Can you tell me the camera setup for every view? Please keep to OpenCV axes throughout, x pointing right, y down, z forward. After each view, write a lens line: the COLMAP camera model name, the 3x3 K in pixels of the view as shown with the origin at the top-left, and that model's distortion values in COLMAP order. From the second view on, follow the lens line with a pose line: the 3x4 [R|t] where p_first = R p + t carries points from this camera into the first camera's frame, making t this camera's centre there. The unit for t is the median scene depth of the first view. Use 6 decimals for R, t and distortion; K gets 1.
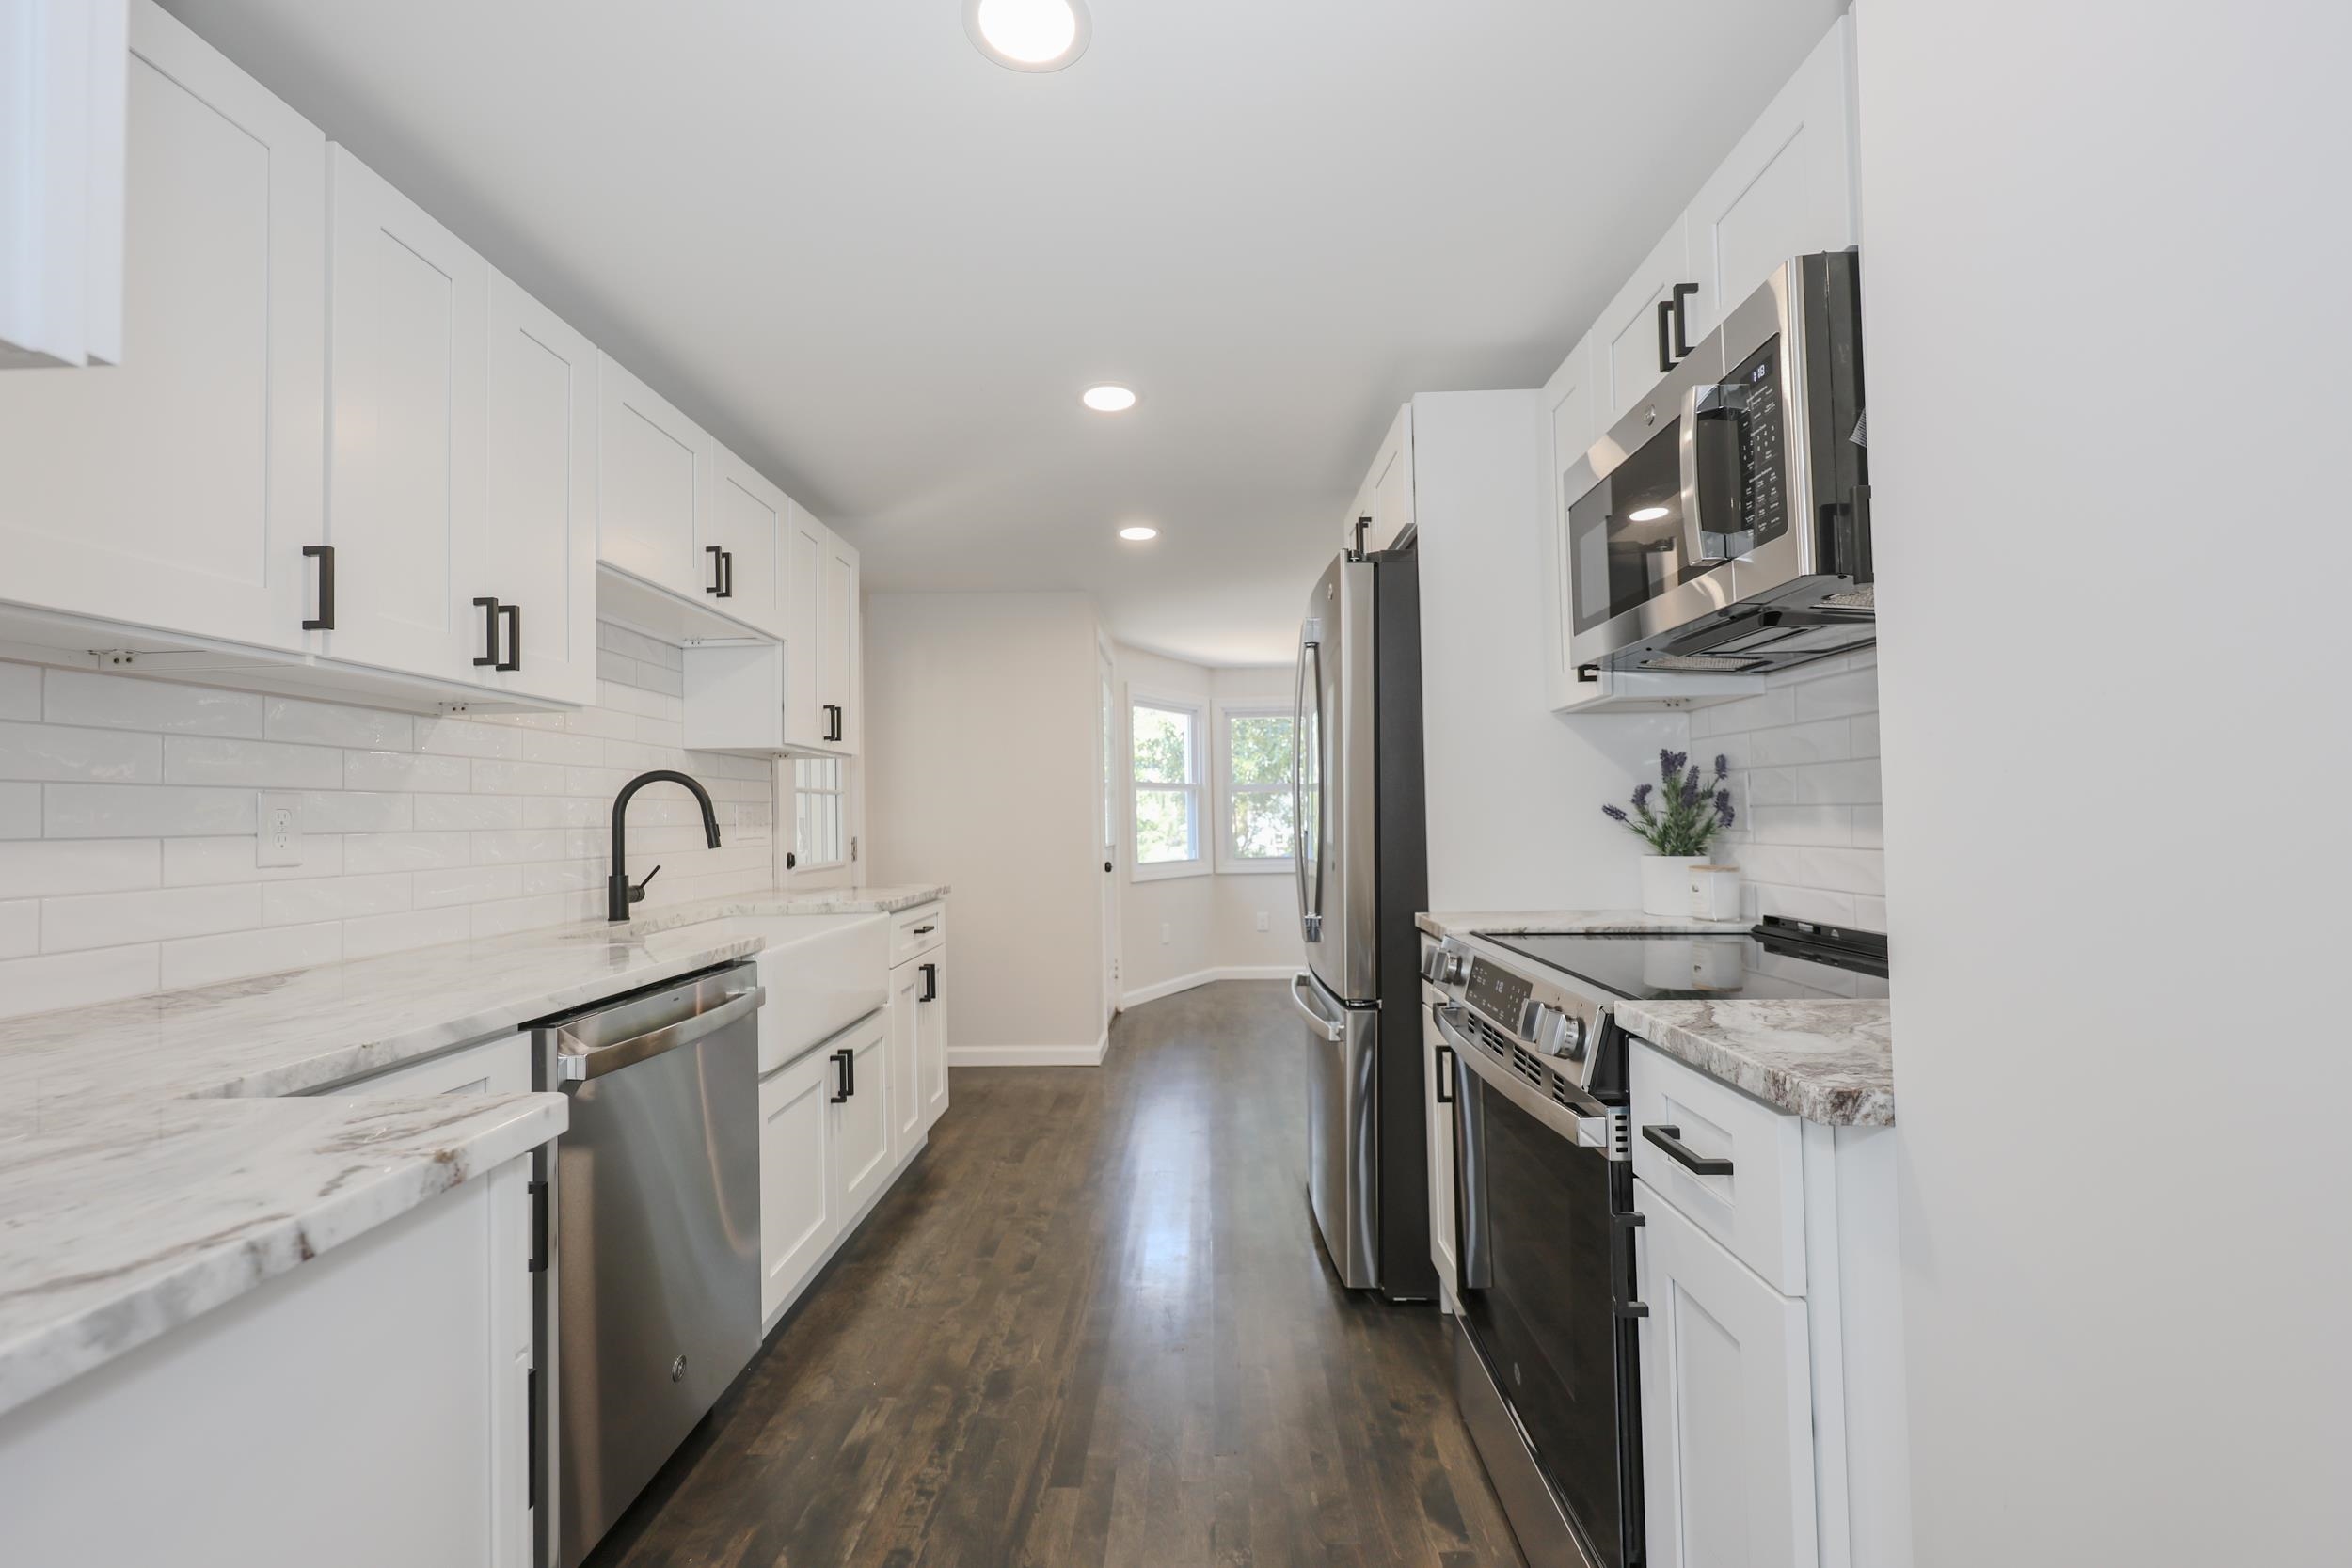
lens RADIAL K [[966.8, 0, 1161.3], [0, 966.8, 792.5], [0, 0, 1]] dist [0.000944, -0.000268]
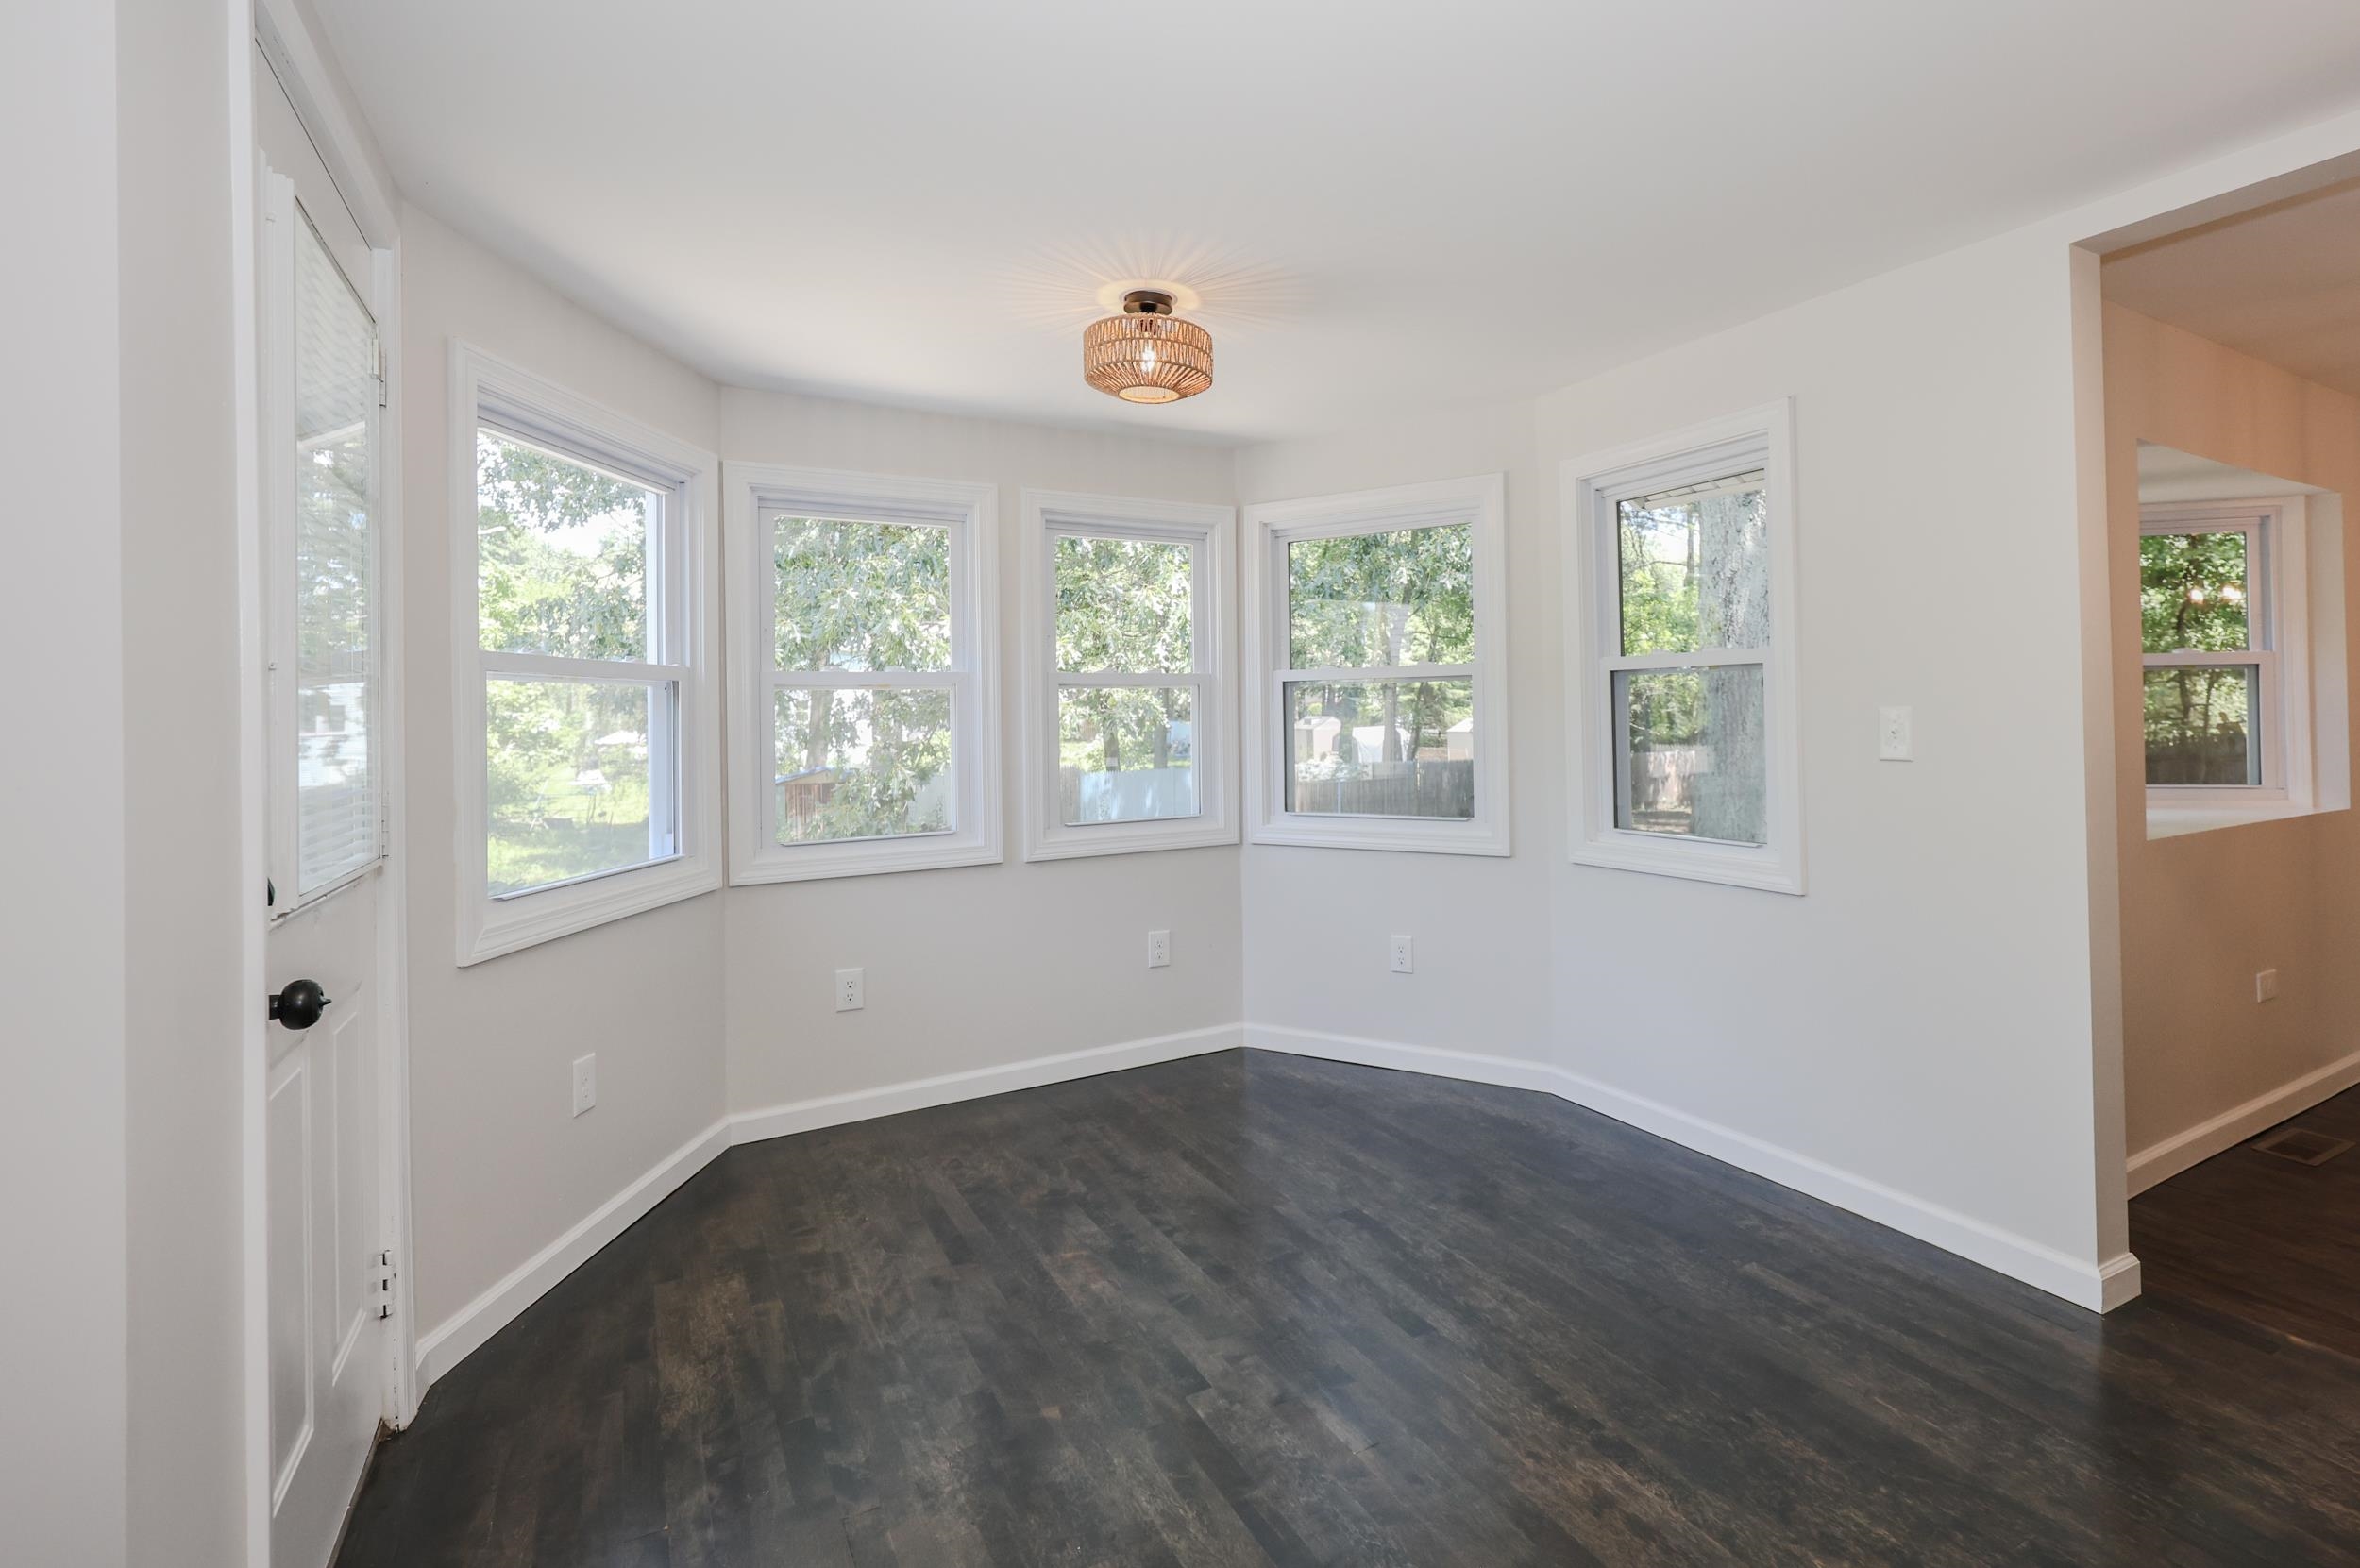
lens RADIAL K [[1125.3, 0, 1301.4], [0, 1125.3, 693.5], [0, 0, 1]] dist [-0.000394, -0.000612]
pose [[0.836846, 0.008158, 0.547378, -0.001907], [-0.008741, 0.999961, -0.001539, 0.000980], [-0.547369, -0.003497, 0.836884, 0.514296]]
